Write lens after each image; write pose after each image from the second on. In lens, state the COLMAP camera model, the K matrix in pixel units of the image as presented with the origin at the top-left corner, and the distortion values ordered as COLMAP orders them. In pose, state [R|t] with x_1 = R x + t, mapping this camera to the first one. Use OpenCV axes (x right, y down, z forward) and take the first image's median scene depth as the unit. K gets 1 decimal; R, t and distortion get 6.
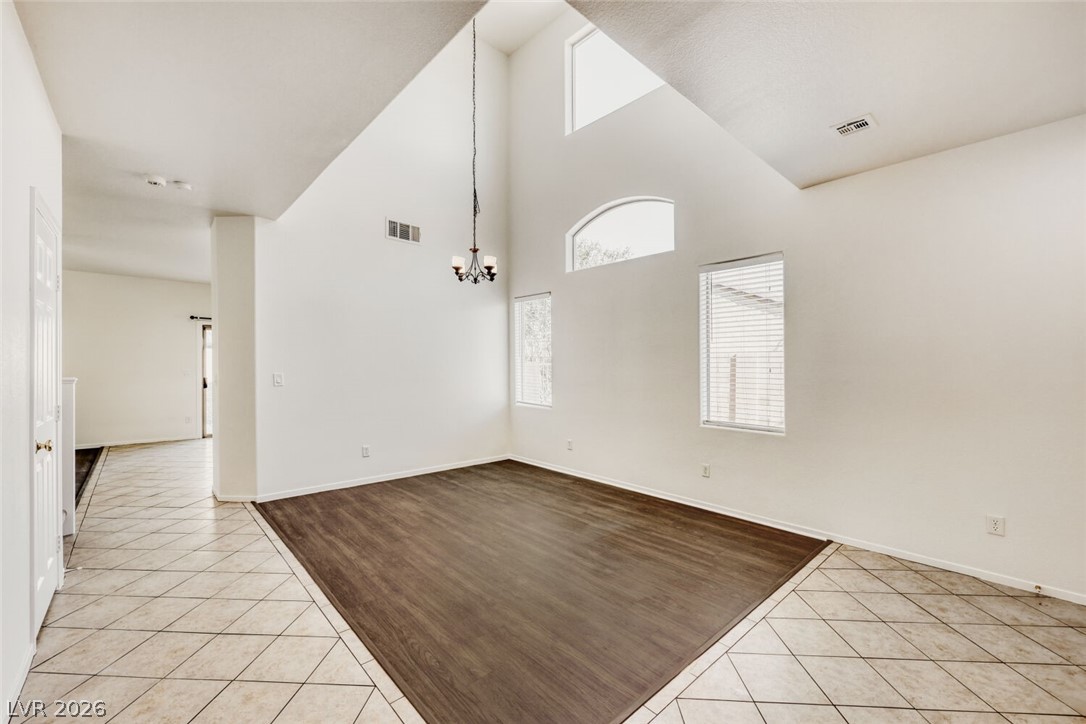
lens RADIAL K [[438.5, 0, 539.9], [0, 438.5, 362.2], [0, 0, 1]] dist [0.001895, 0.000727]
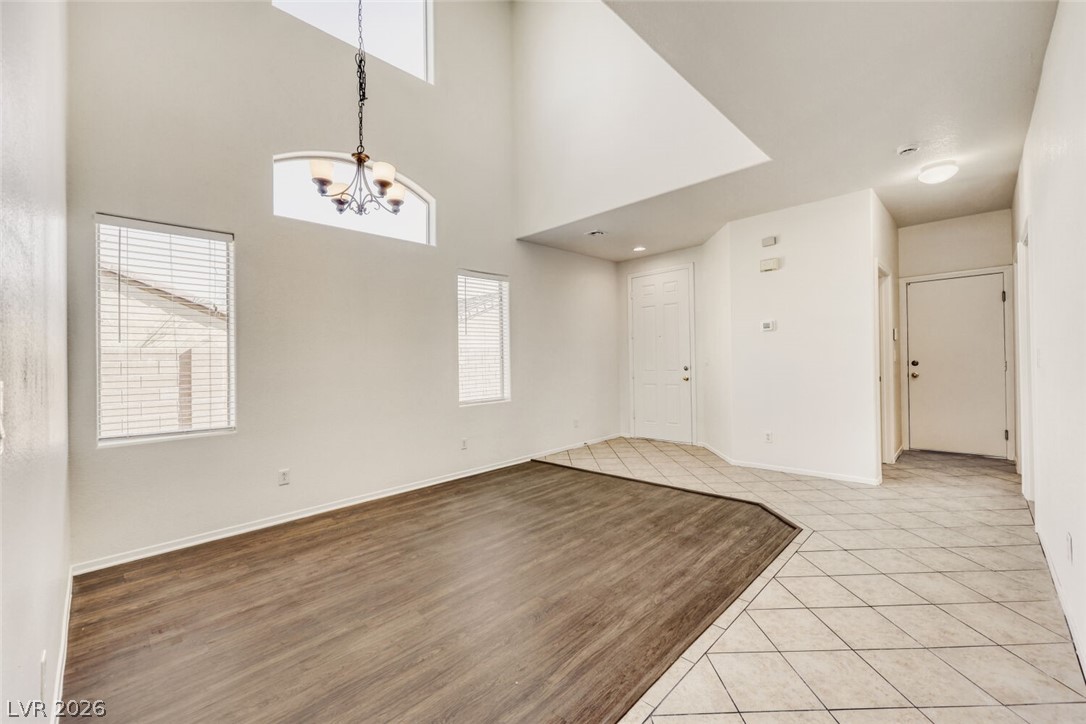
lens RADIAL K [[438.5, 0, 543.7], [0, 438.5, 354.8], [0, 0, 1]] dist [0.001895, 0.000727]
pose [[-0.056191, 0.011937, 0.998349, -0.951618], [0.020731, 0.999727, -0.010786, 0.031797], [-0.998205, 0.020091, -0.056423, 1.003334]]
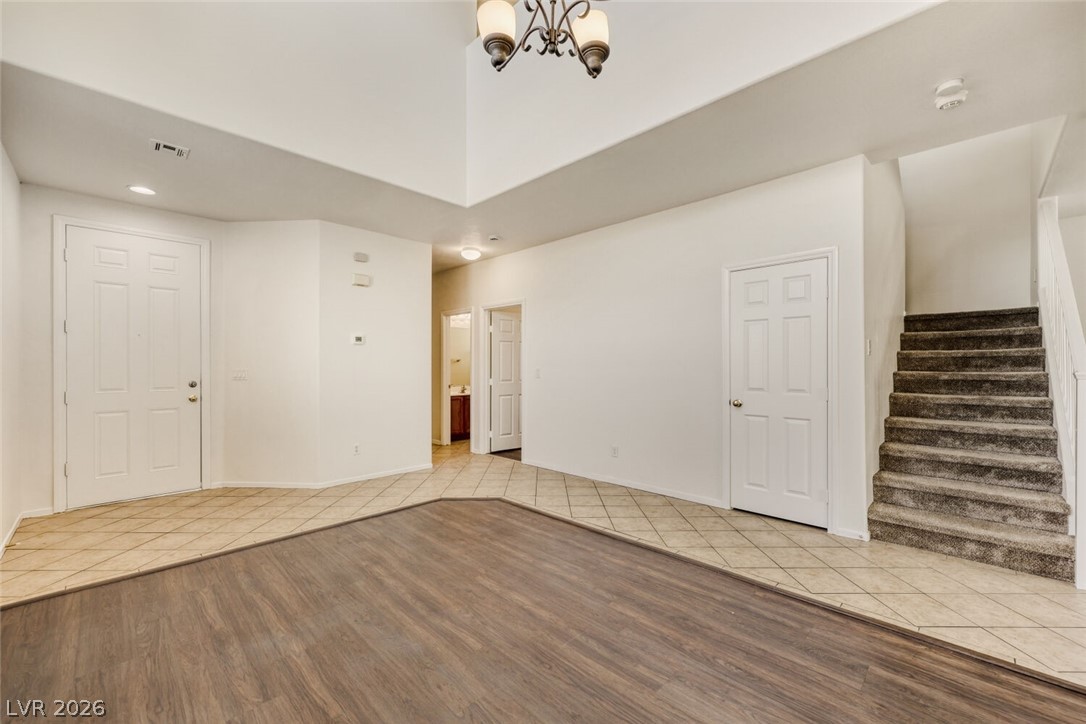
lens RADIAL K [[438.5, 0, 539.2], [0, 438.5, 372.1], [0, 0, 1]] dist [0.001895, 0.000727]
pose [[-0.999064, -0.001567, -0.043239, -0.155182], [-0.001755, 0.999989, 0.004305, 0.036860], [0.043231, 0.004377, -0.999056, 1.632810]]
